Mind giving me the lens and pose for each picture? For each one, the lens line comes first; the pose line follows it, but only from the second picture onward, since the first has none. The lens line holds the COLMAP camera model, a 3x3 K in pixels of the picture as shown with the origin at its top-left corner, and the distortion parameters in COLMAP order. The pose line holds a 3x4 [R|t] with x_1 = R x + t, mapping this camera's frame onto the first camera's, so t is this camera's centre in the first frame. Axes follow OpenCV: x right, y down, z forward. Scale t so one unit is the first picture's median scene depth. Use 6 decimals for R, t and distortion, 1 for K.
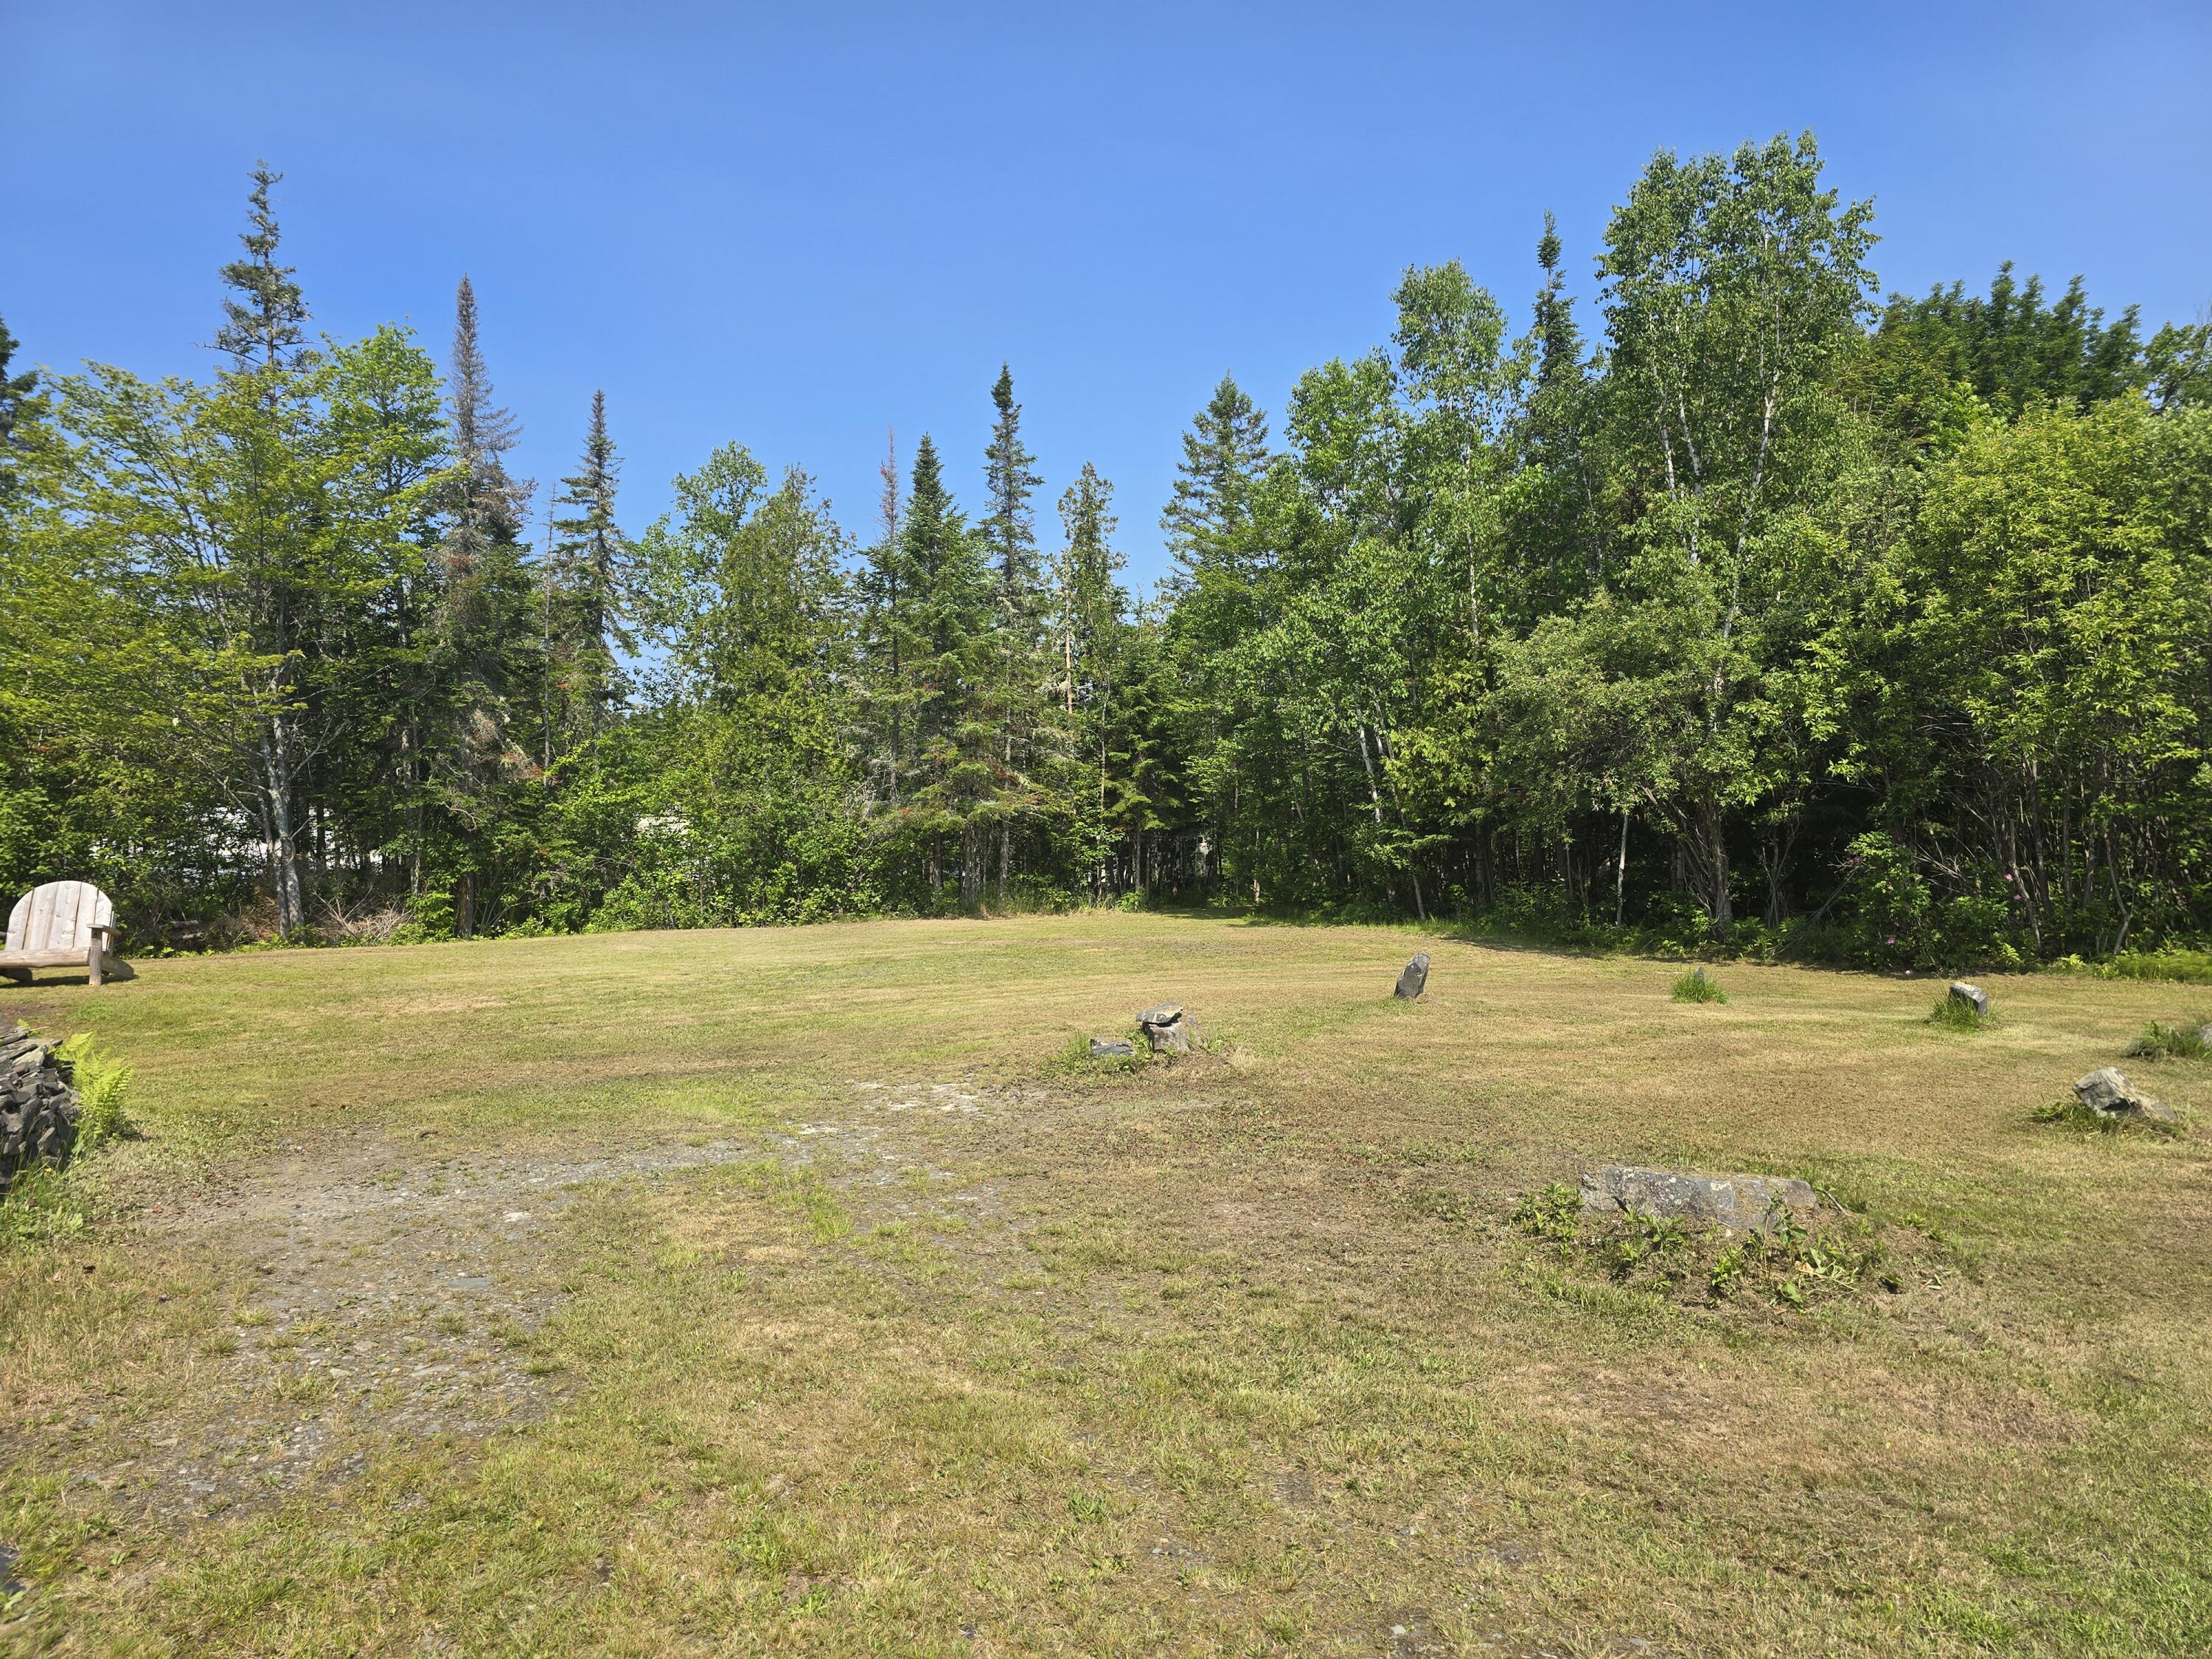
lens RADIAL K [[1492.1, 0, 1105.0], [0, 1492.1, 842.0], [0, 0, 1]] dist [0.076167, -0.058561]
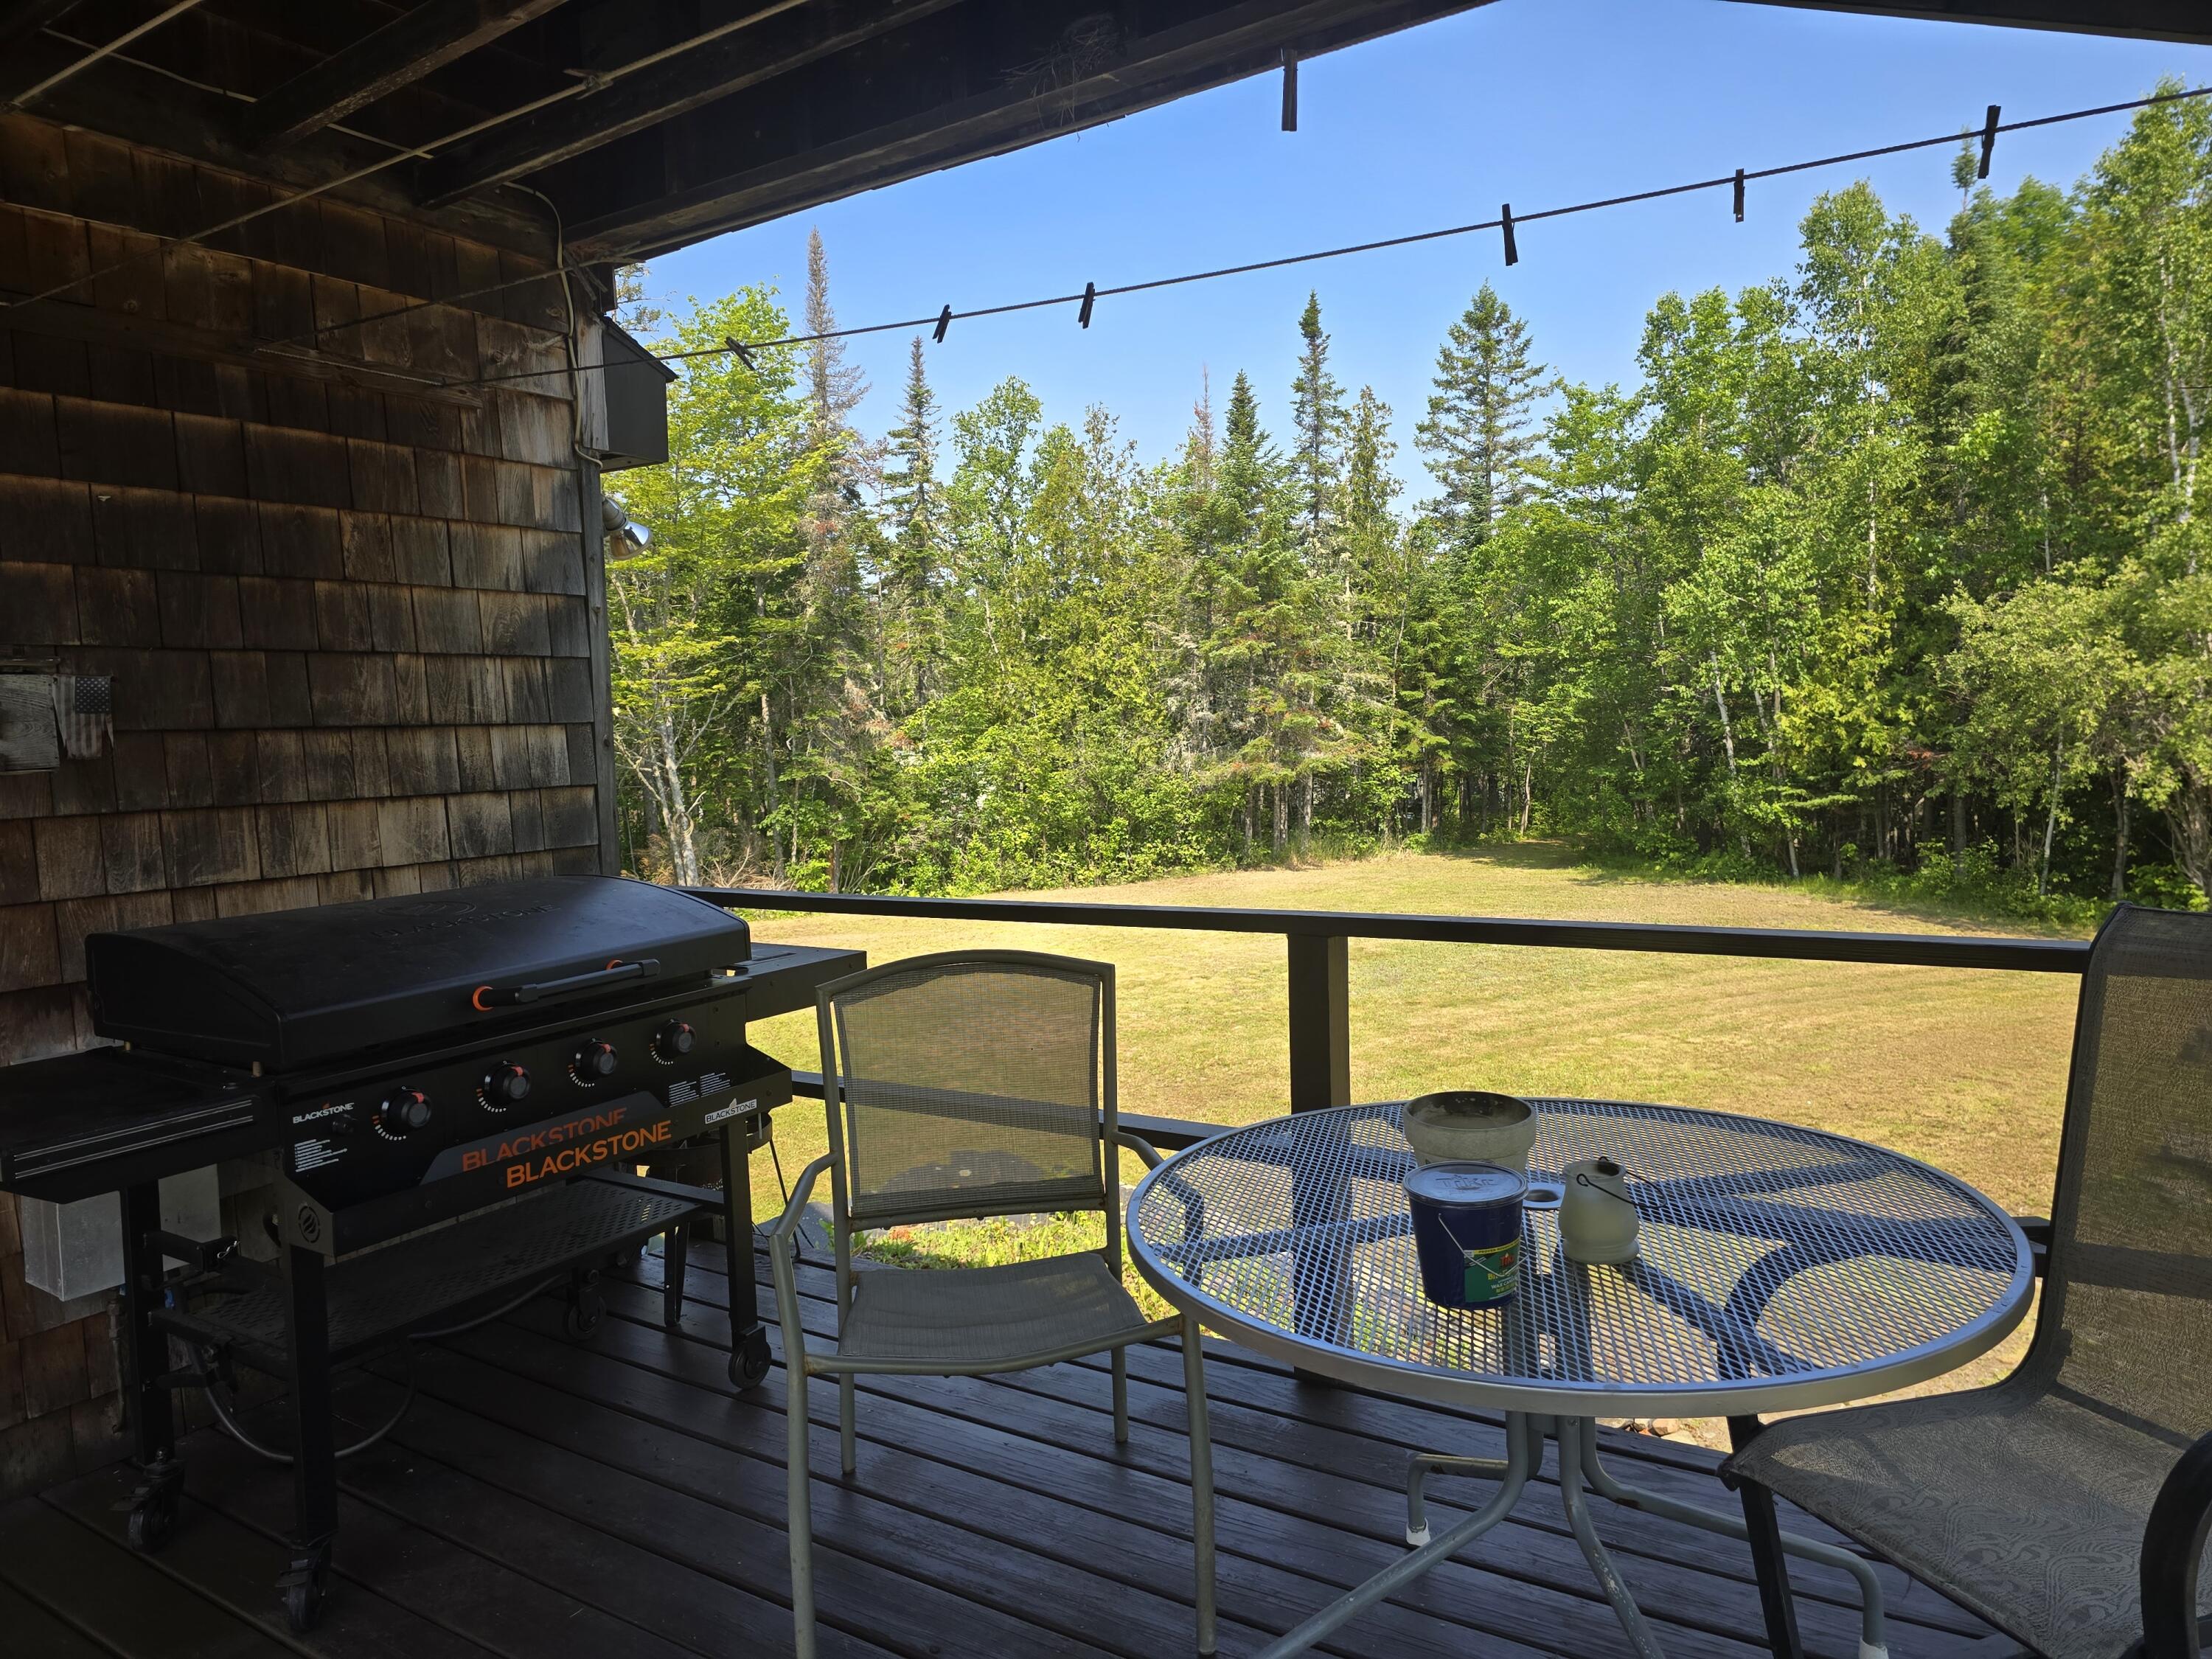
lens RADIAL K [[1492.1, 0, 1096.8], [0, 1492.1, 834.2], [0, 0, 1]] dist [0.076167, -0.058561]
pose [[0.999317, -0.008843, -0.035876, -0.184261], [0.011537, 0.997071, 0.075602, -0.049120], [0.035102, -0.075965, 0.996492, 0.008200]]
